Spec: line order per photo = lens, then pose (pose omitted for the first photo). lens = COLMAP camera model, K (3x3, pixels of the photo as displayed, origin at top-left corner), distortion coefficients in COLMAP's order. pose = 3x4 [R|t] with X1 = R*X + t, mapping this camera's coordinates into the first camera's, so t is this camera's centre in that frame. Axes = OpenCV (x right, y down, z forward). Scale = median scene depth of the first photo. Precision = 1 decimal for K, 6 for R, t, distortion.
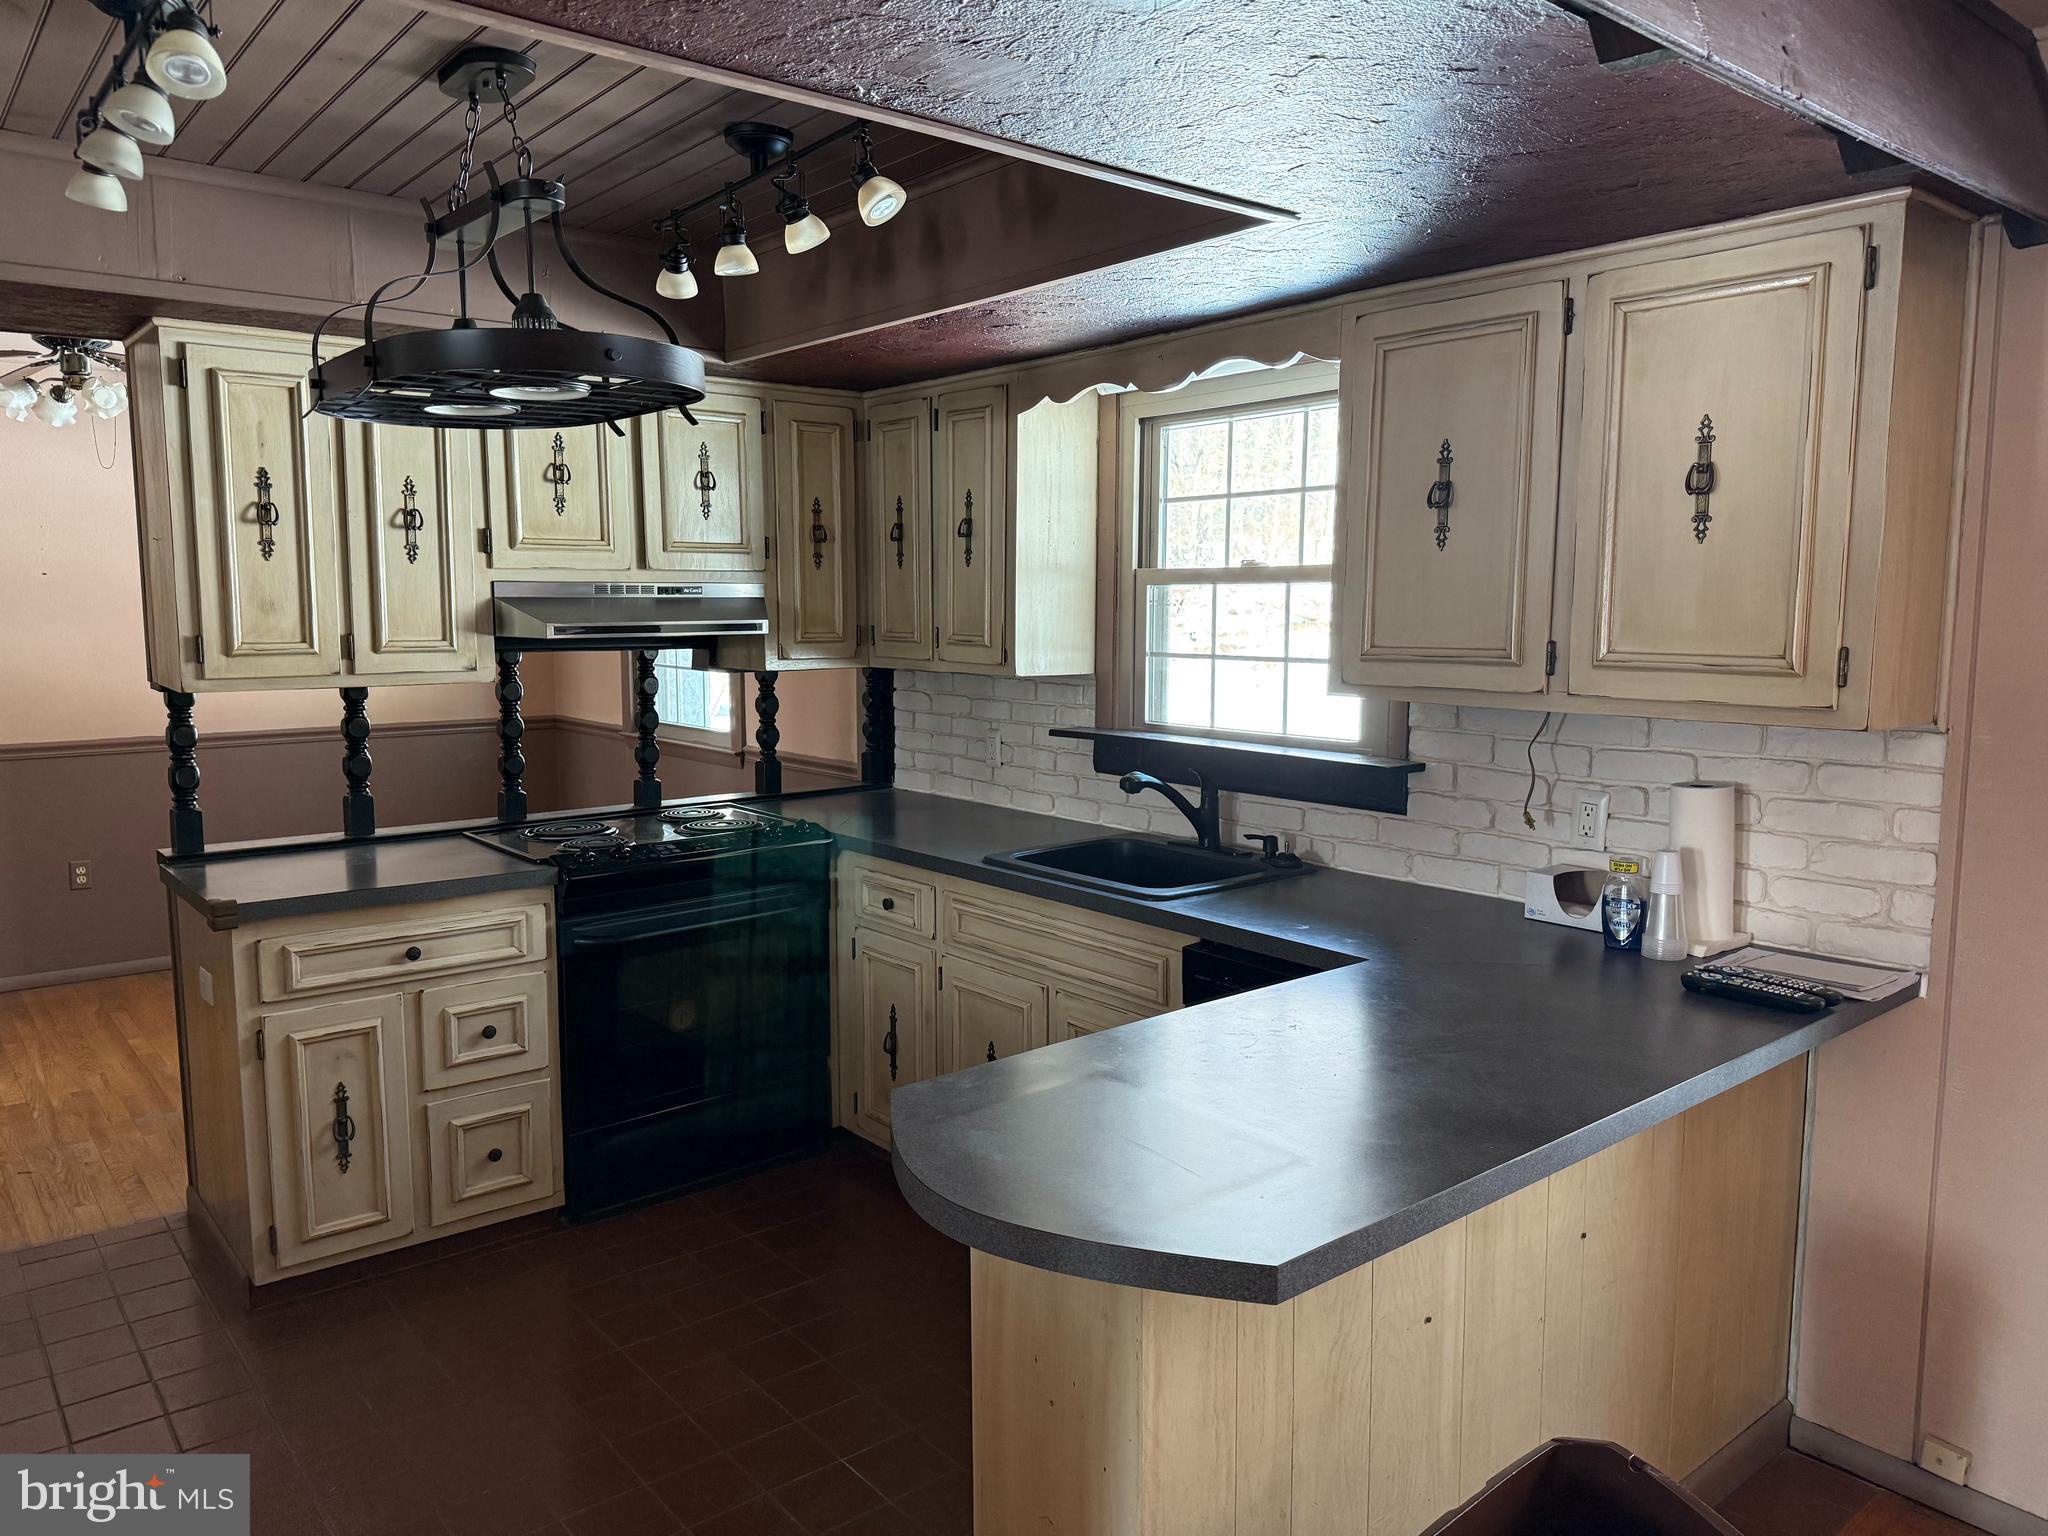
lens RADIAL K [[1450.0, 0, 1011.8], [0, 1450.0, 763.8], [0, 0, 1]] dist [0.045368, -0.074613]
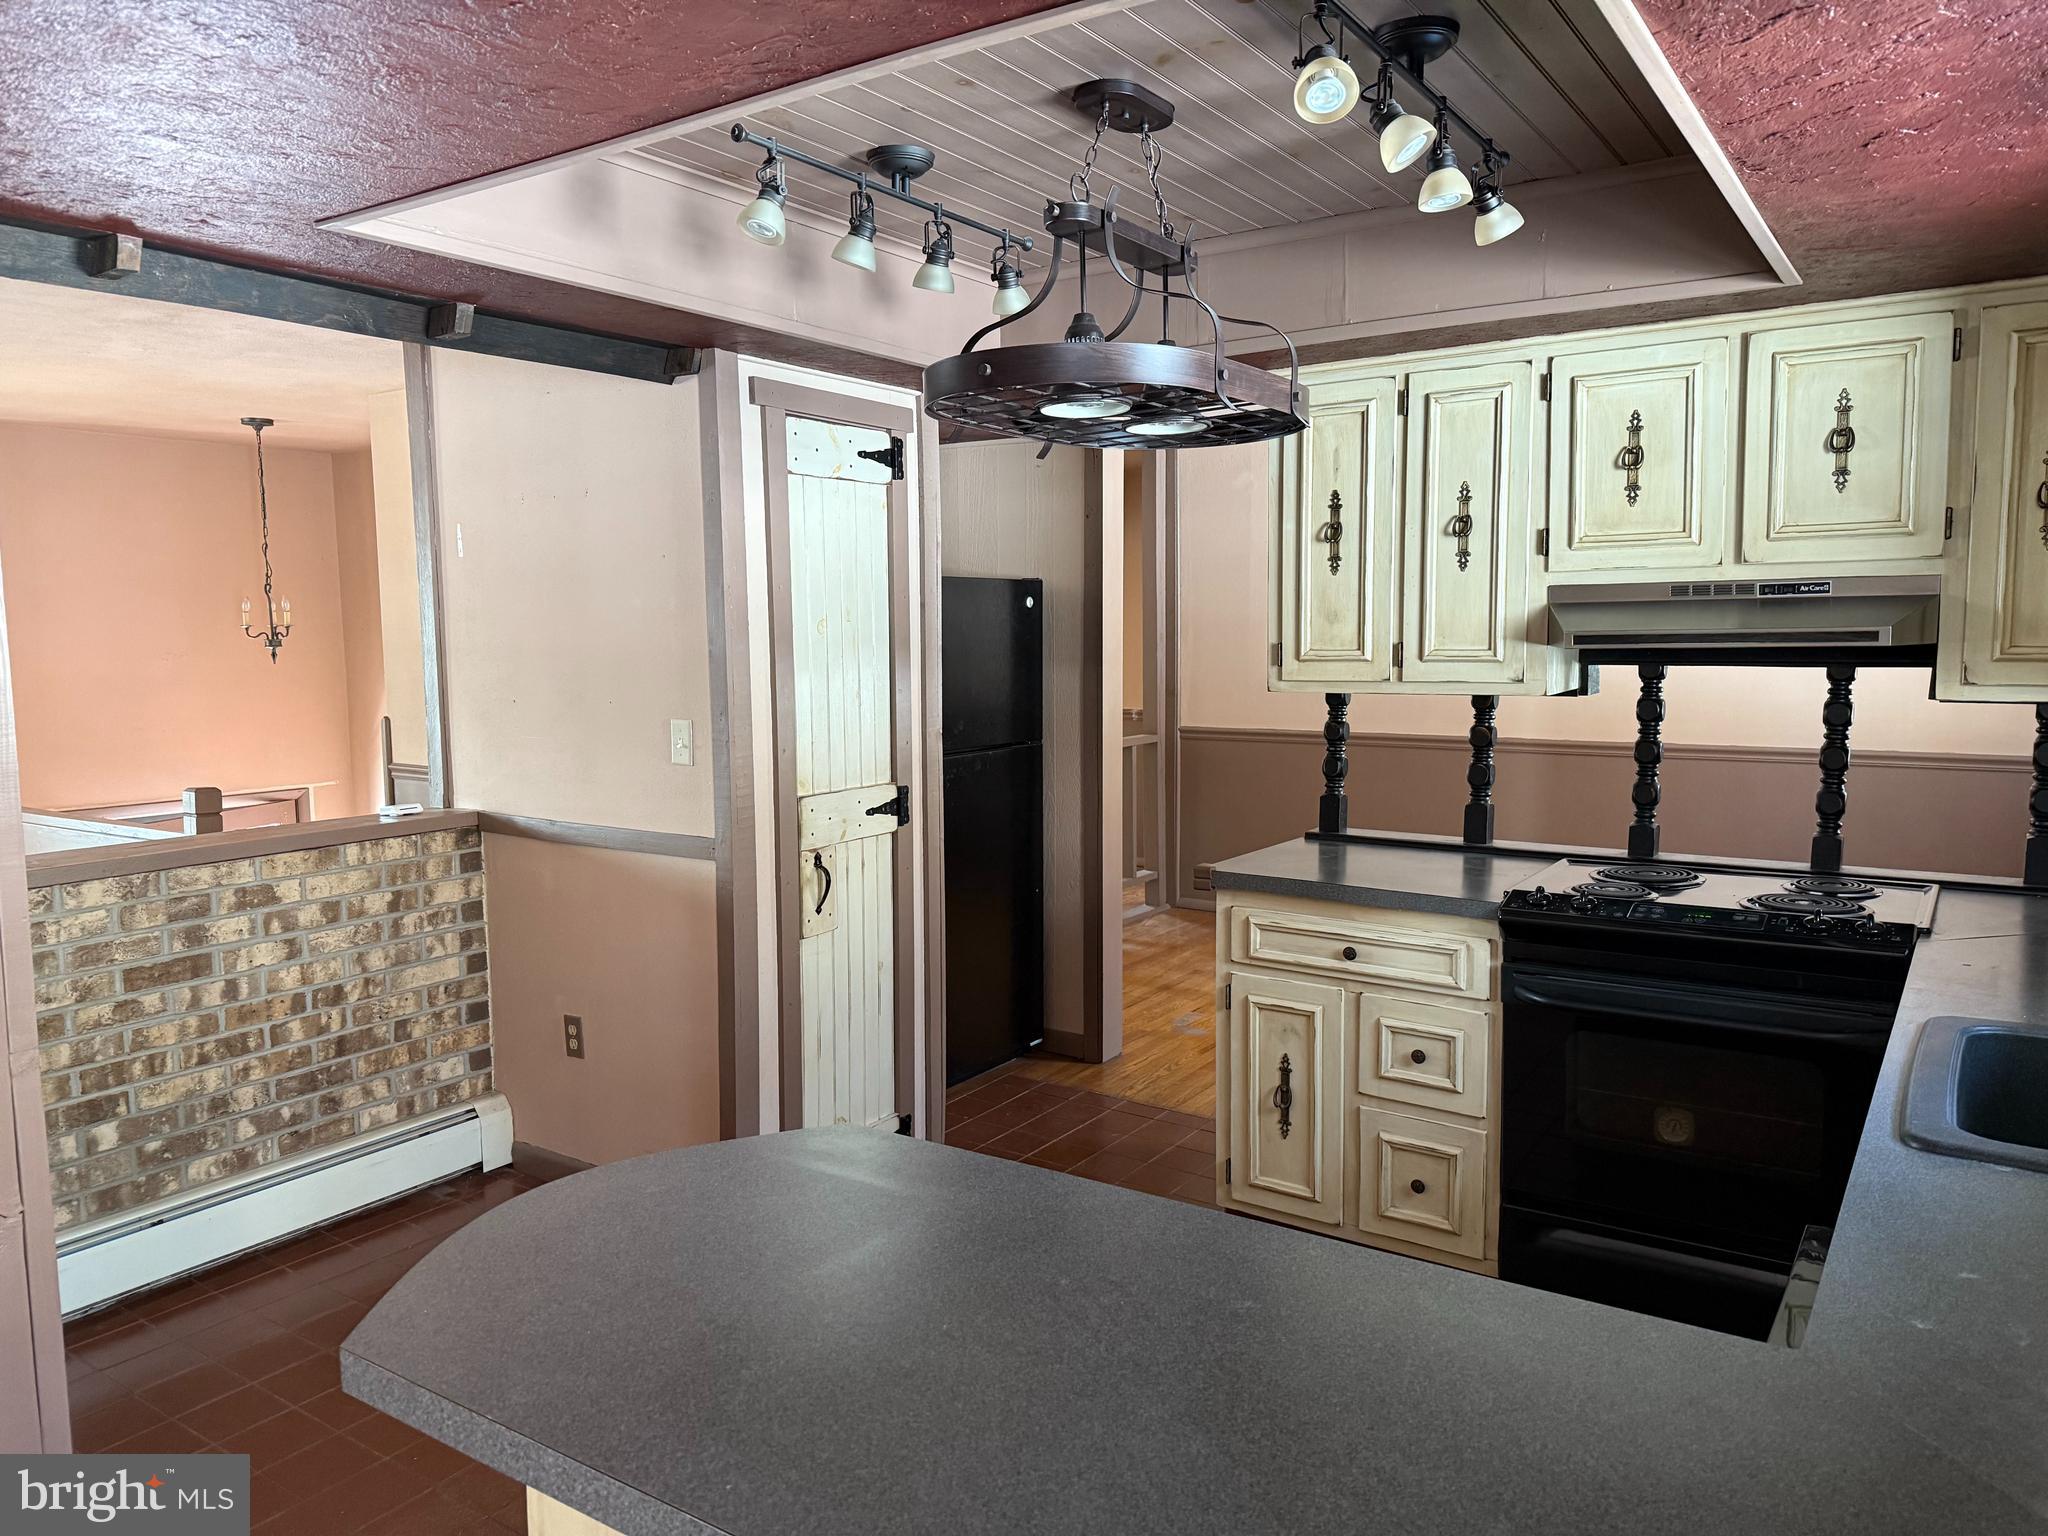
lens RADIAL K [[1450.0, 0, 1010.1], [0, 1450.0, 767.0], [0, 0, 1]] dist [0.045368, -0.074613]
pose [[0.240866, 0.084892, -0.966839, 0.486306], [-0.103544, 0.992730, 0.061370, -0.035915], [0.965019, 0.085329, 0.247905, 0.487141]]
